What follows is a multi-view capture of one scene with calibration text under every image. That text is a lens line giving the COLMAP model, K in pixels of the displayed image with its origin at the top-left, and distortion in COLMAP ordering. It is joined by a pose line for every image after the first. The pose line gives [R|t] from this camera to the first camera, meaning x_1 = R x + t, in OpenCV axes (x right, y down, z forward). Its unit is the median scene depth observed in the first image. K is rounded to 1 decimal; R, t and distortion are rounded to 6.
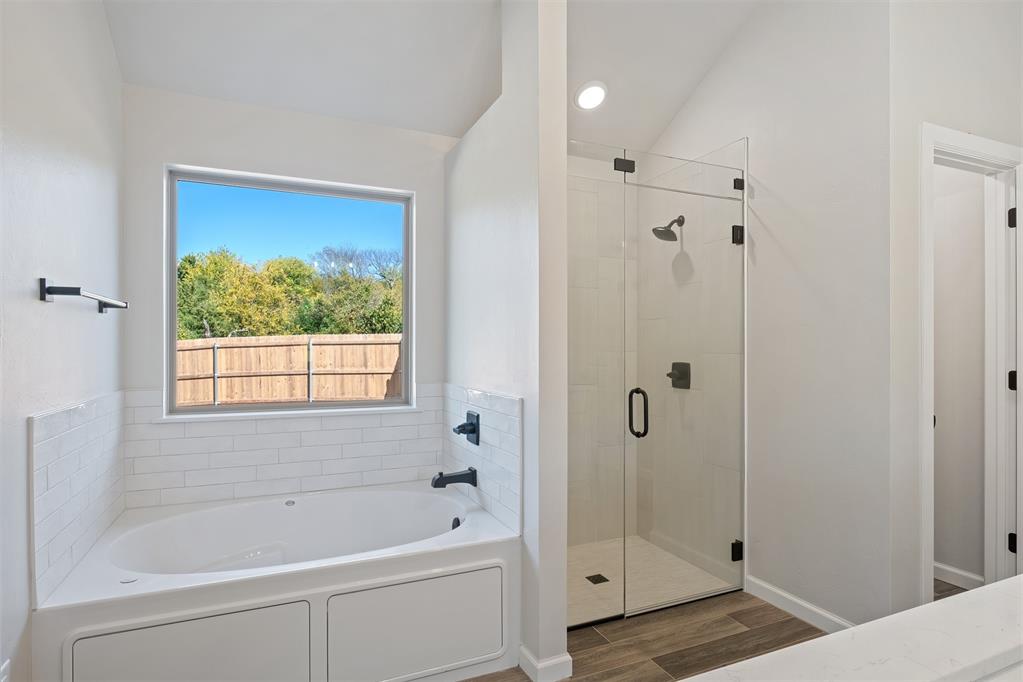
lens RADIAL K [[575.6, 0, 506.2], [0, 575.6, 346.5], [0, 0, 1]] dist [-0.002097, -0.002557]
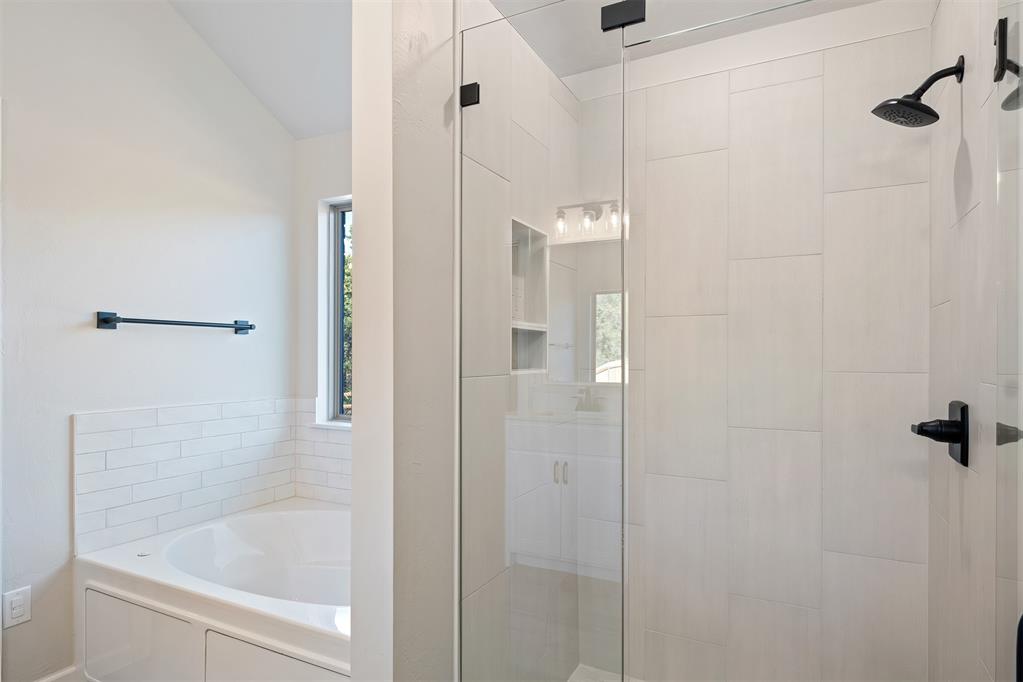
lens RADIAL K [[575.6, 0, 513.5], [0, 575.6, 351.2], [0, 0, 1]] dist [-0.002097, -0.002557]
pose [[0.618859, -0.009887, -0.785440, 0.567919], [0.002869, 0.999943, -0.010327, -0.006882], [0.785497, 0.004138, 0.618852, 0.615262]]
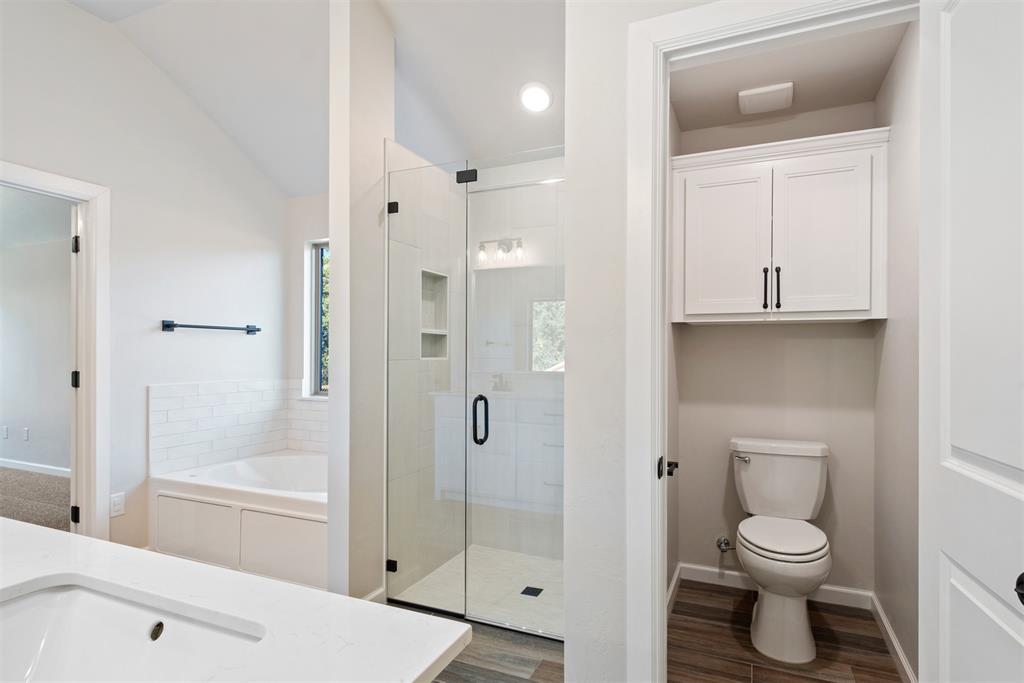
lens RADIAL K [[567.2, 0, 504.7], [0, 567.2, 350.8], [0, 0, 1]] dist [-0.001127, 0.000588]
pose [[0.641556, -0.004723, -0.767062, 1.045027], [-0.000816, 0.999976, -0.006839, 0.002801], [0.767076, 0.005014, 0.641536, 0.415307]]
